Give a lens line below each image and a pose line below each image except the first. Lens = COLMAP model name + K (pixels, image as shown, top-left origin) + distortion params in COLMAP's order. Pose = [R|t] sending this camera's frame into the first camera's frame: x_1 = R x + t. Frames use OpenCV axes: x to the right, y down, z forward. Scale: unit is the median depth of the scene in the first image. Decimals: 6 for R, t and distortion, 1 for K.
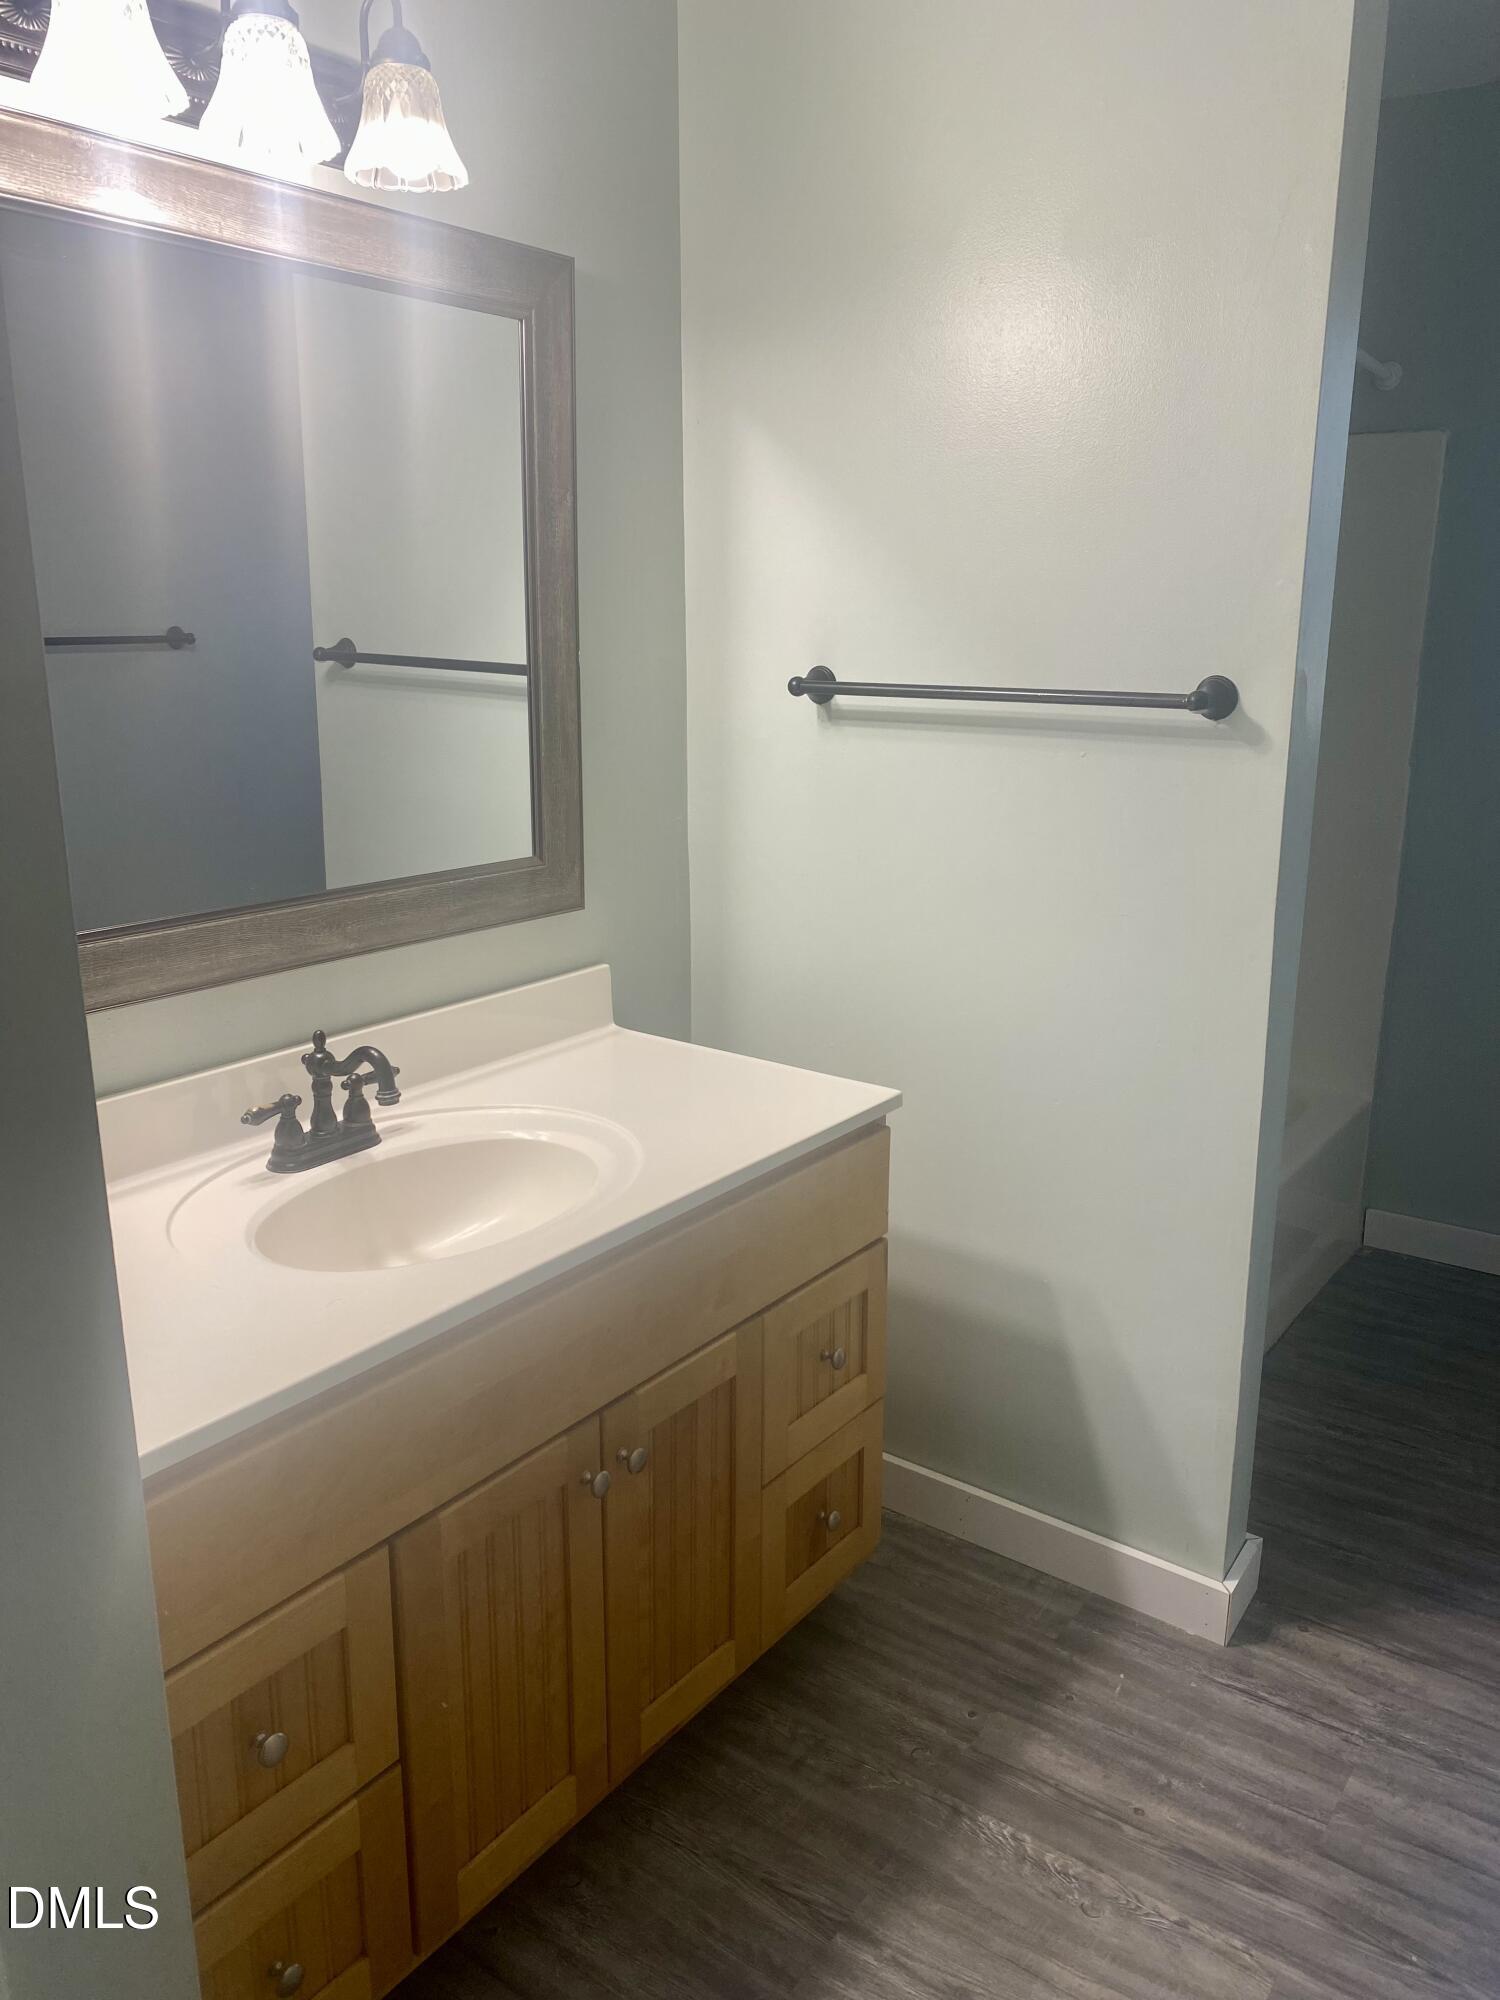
lens RADIAL K [[1537.7, 0, 750.0], [0, 1537.7, 1000.0], [0, 0, 1]] dist [0.009701, -0.014681]
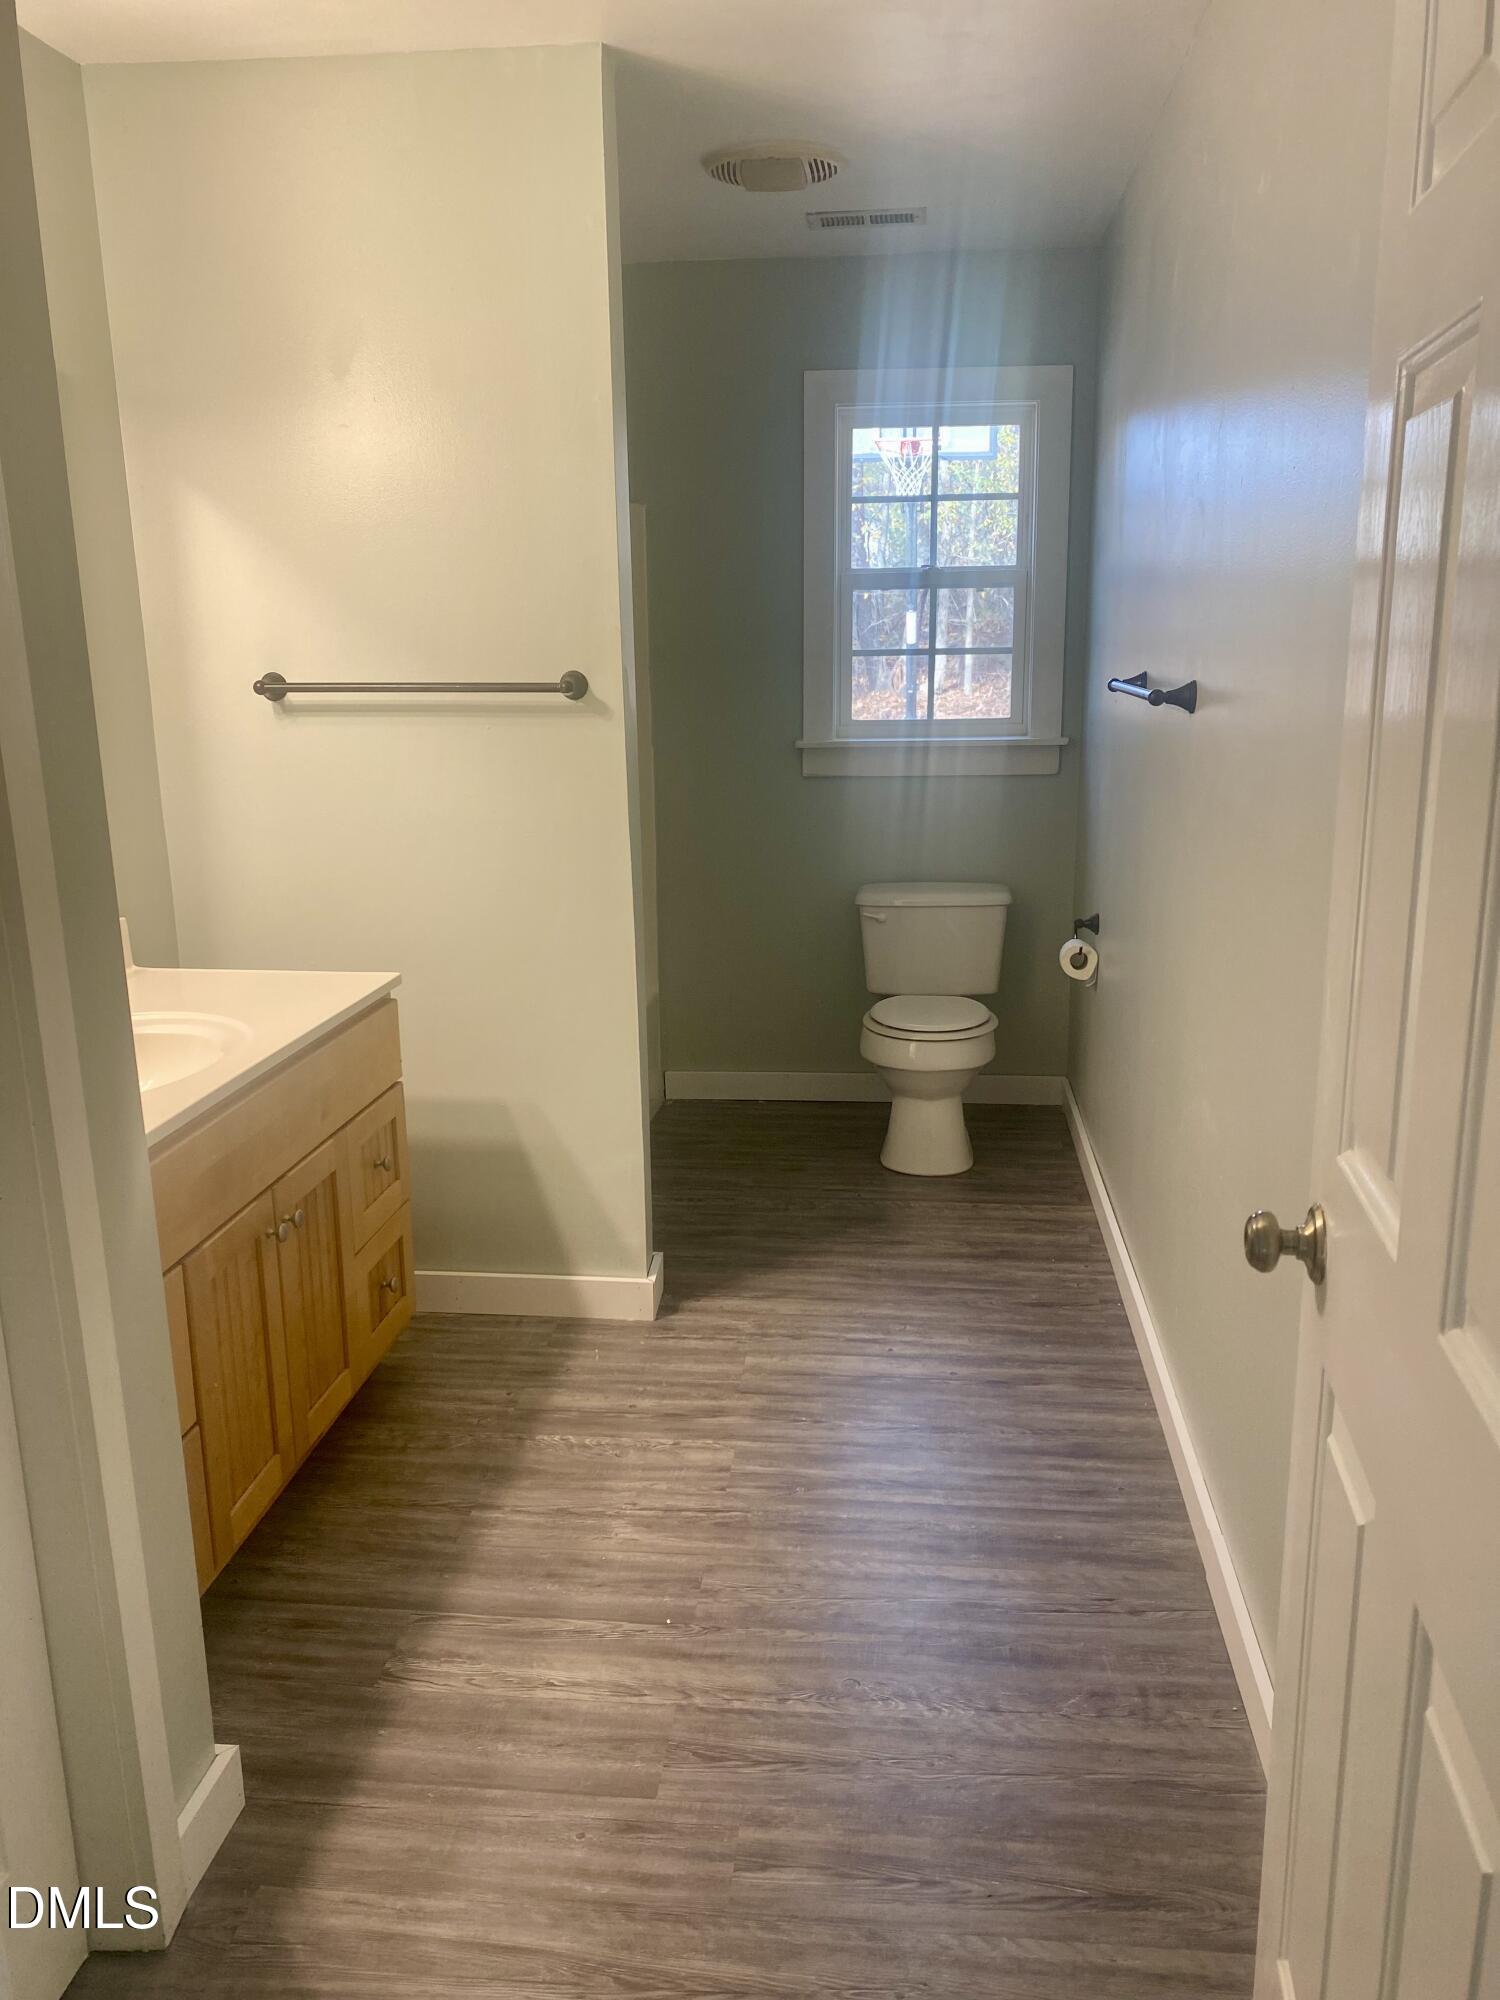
lens RADIAL K [[1534.2, 0, 743.4], [0, 1534.2, 1033.8], [0, 0, 1]] dist [0.147933, -0.002400]
pose [[0.869800, -0.138687, 0.473512, -0.307472], [0.138311, 0.989741, 0.035821, 0.107884], [-0.473622, 0.034334, 0.880059, -0.397562]]
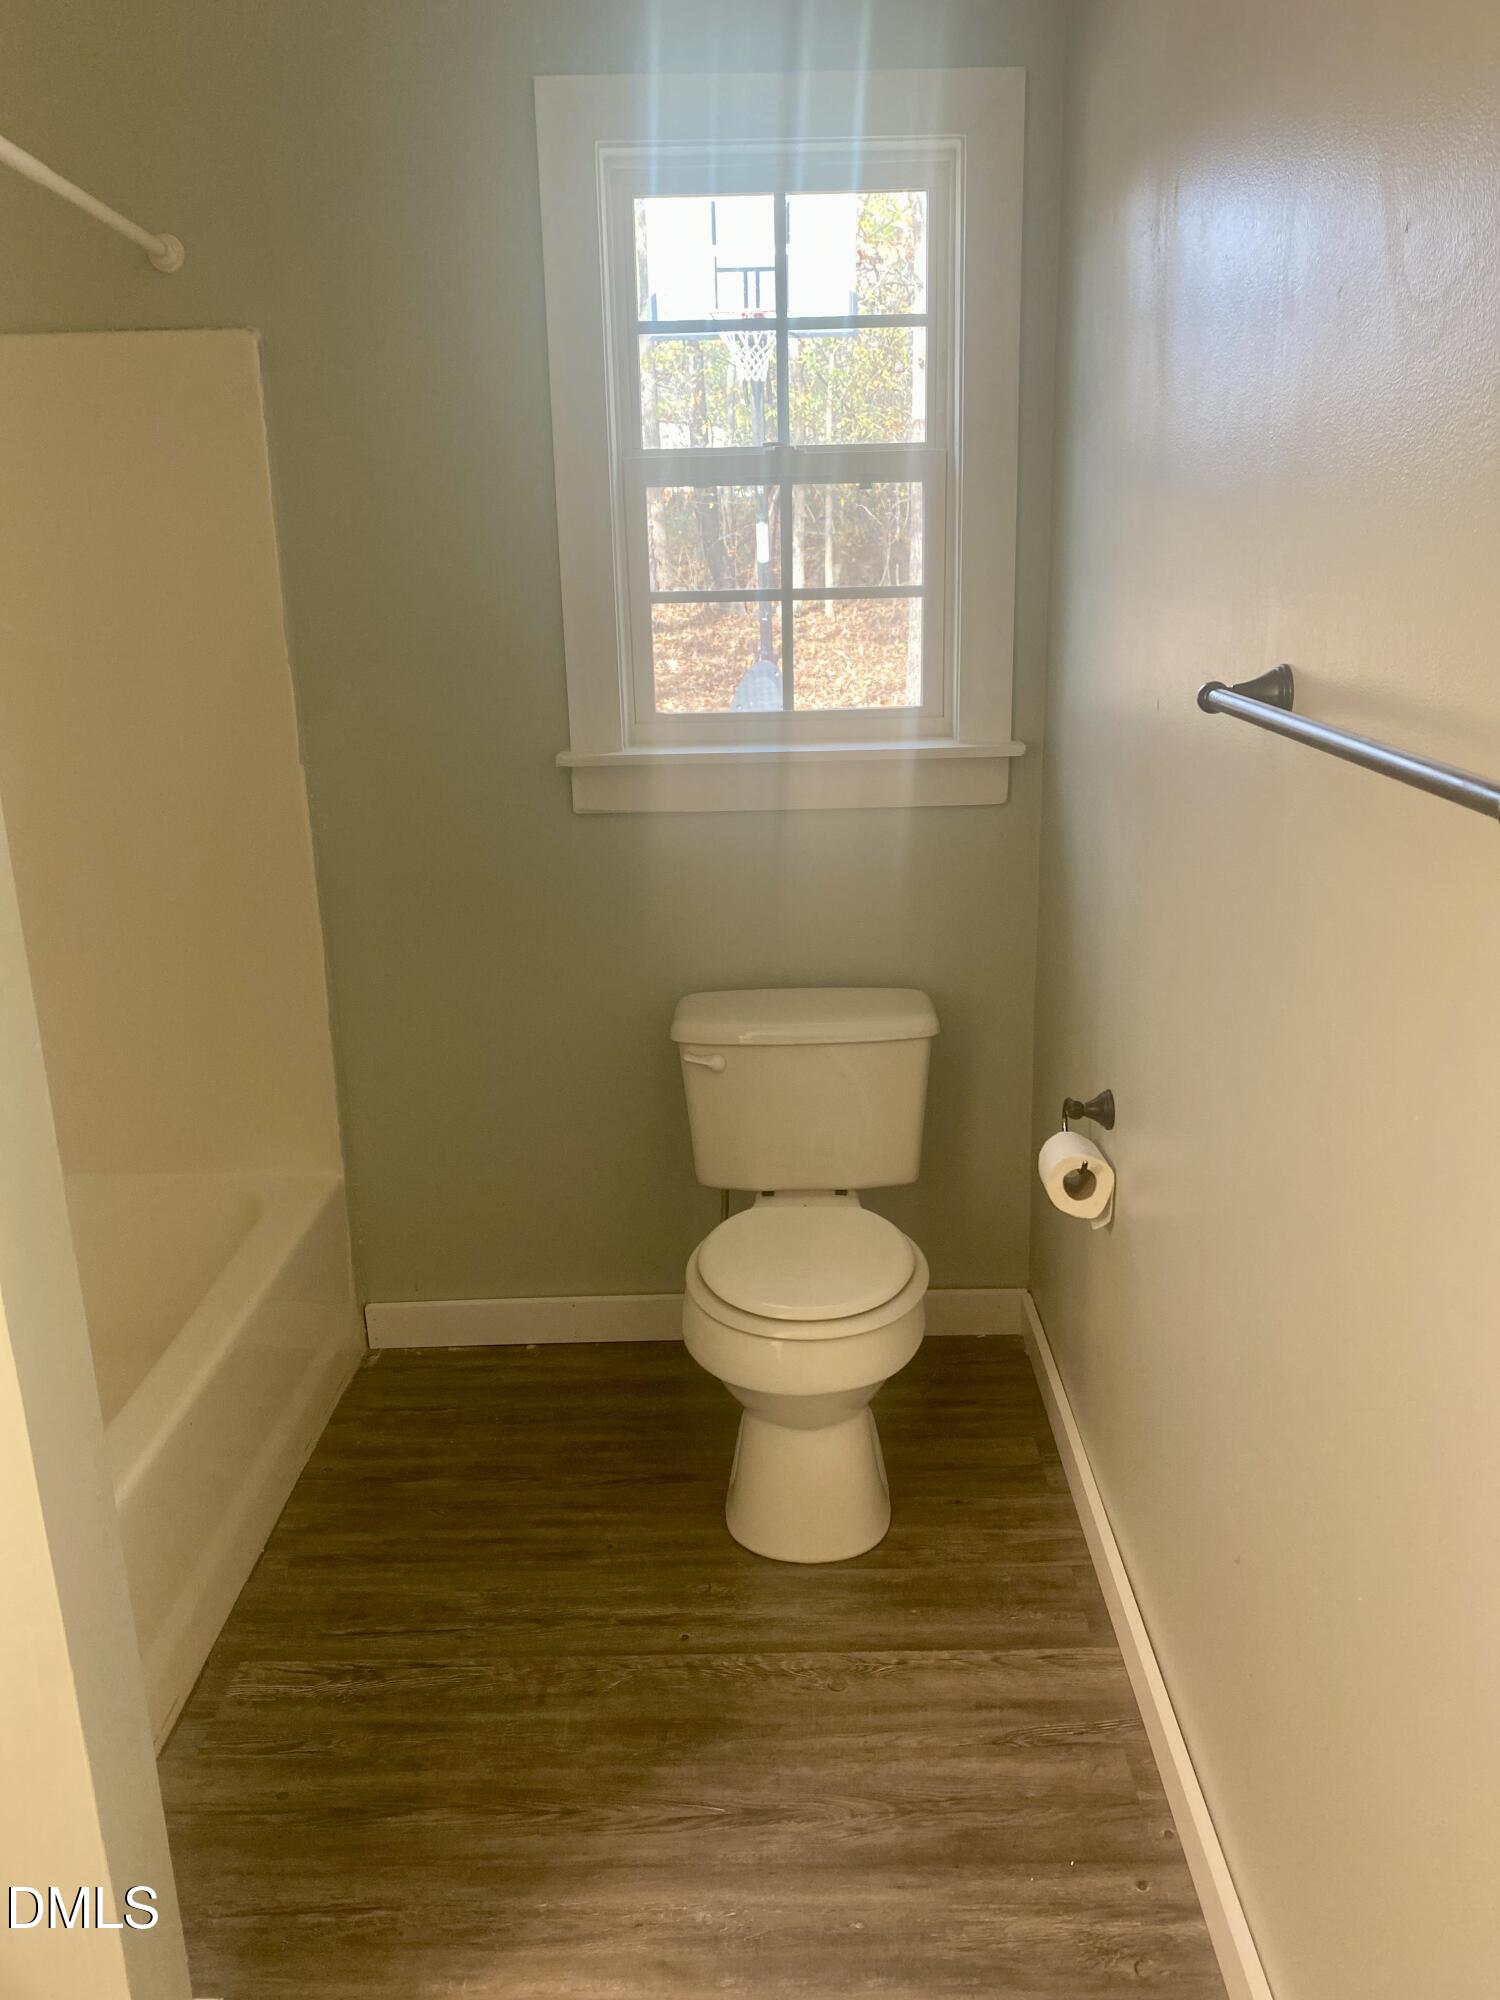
lens RADIAL K [[1548.7, 0, 748.7], [0, 1548.7, 1031.0], [0, 0, 1]] dist [0.048030, -0.002696]
pose [[0.819952, -0.190822, 0.539690, 0.257983], [0.163727, 0.981594, 0.098319, -0.092214], [-0.548518, 0.007744, 0.836103, 0.346785]]
